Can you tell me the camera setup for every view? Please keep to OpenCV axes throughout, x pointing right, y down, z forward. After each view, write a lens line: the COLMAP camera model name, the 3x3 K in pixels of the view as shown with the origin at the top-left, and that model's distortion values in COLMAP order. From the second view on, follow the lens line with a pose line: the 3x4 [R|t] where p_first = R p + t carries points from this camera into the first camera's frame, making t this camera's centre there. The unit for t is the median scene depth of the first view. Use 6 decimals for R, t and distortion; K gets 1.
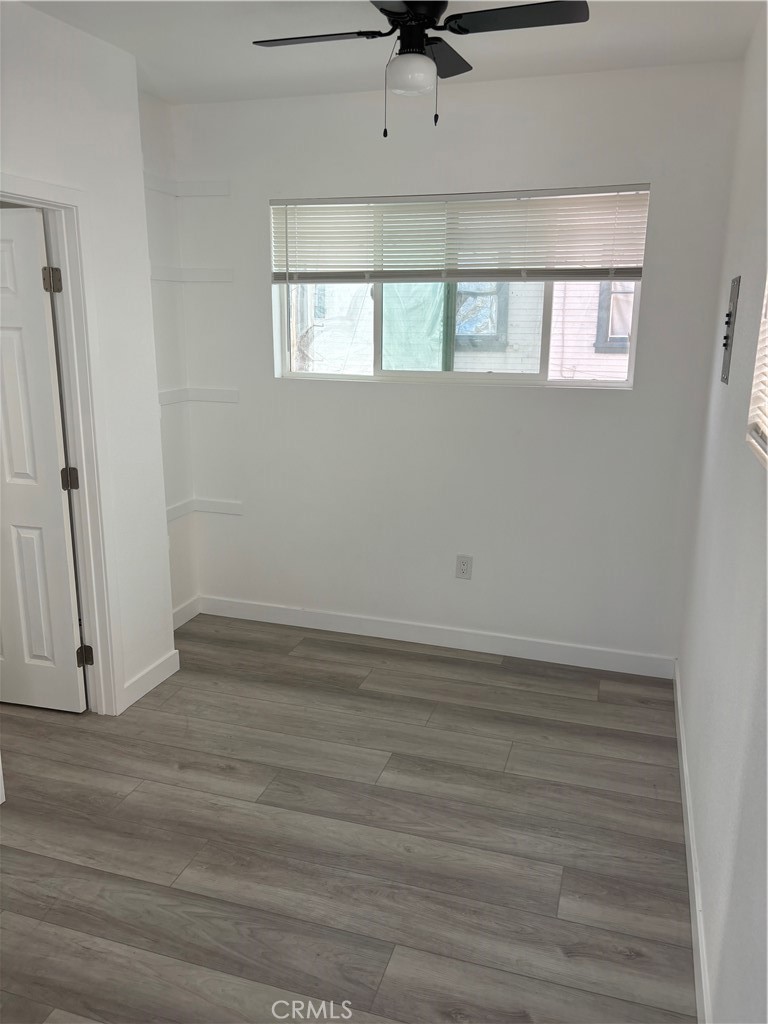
lens RADIAL K [[779.2, 0, 385.8], [0, 779.2, 511.8], [0, 0, 1]] dist [-0.009028, -0.019813]
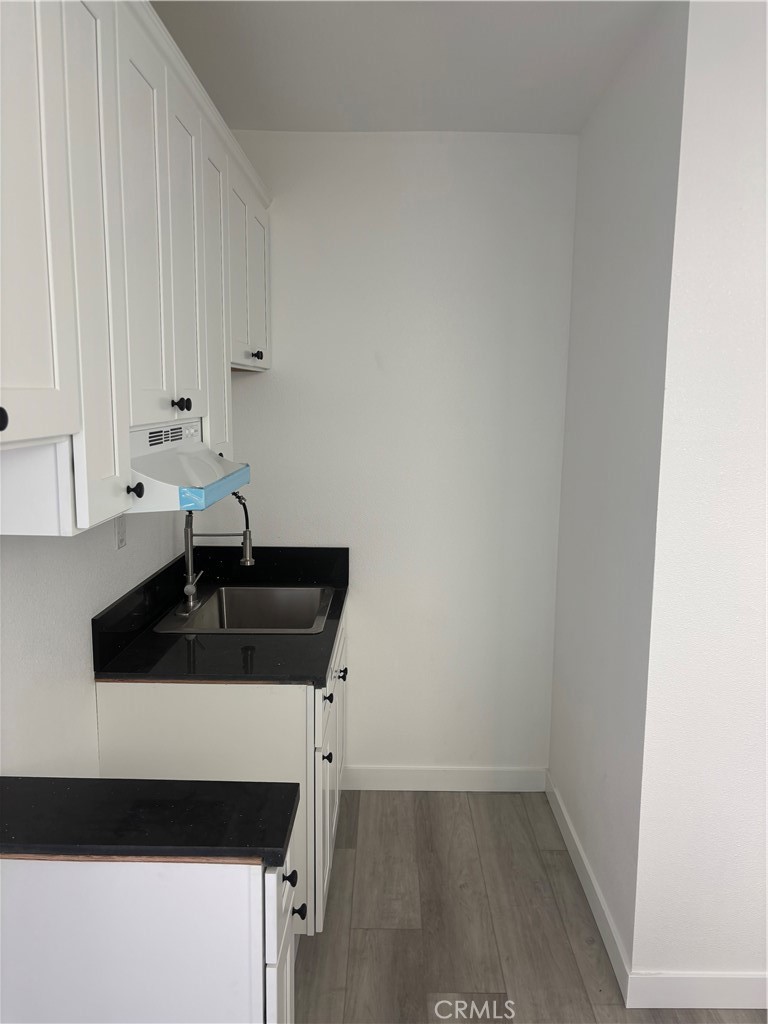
lens RADIAL K [[779.2, 0, 384.2], [0, 779.2, 511.6], [0, 0, 1]] dist [-0.009028, -0.019813]
pose [[0.298460, 0.141246, -0.943913, 0.983351], [-0.234803, 0.969459, 0.070825, -0.128548], [0.925089, 0.200495, 0.322510, 0.460524]]
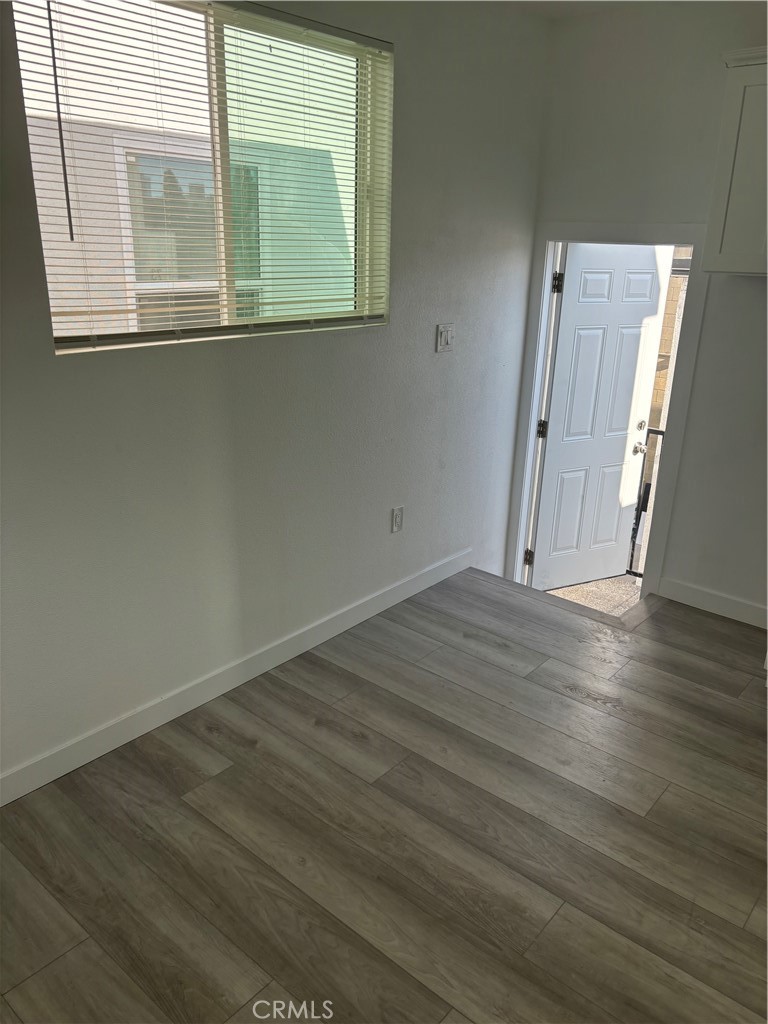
lens RADIAL K [[779.2, 0, 382.7], [0, 779.2, 512.8], [0, 0, 1]] dist [-0.009028, -0.019813]
pose [[-0.923801, -0.157122, 0.349147, -0.317988], [0.058211, 0.843676, 0.533687, -0.391593], [-0.378422, 0.513345, -0.770243, 1.506448]]
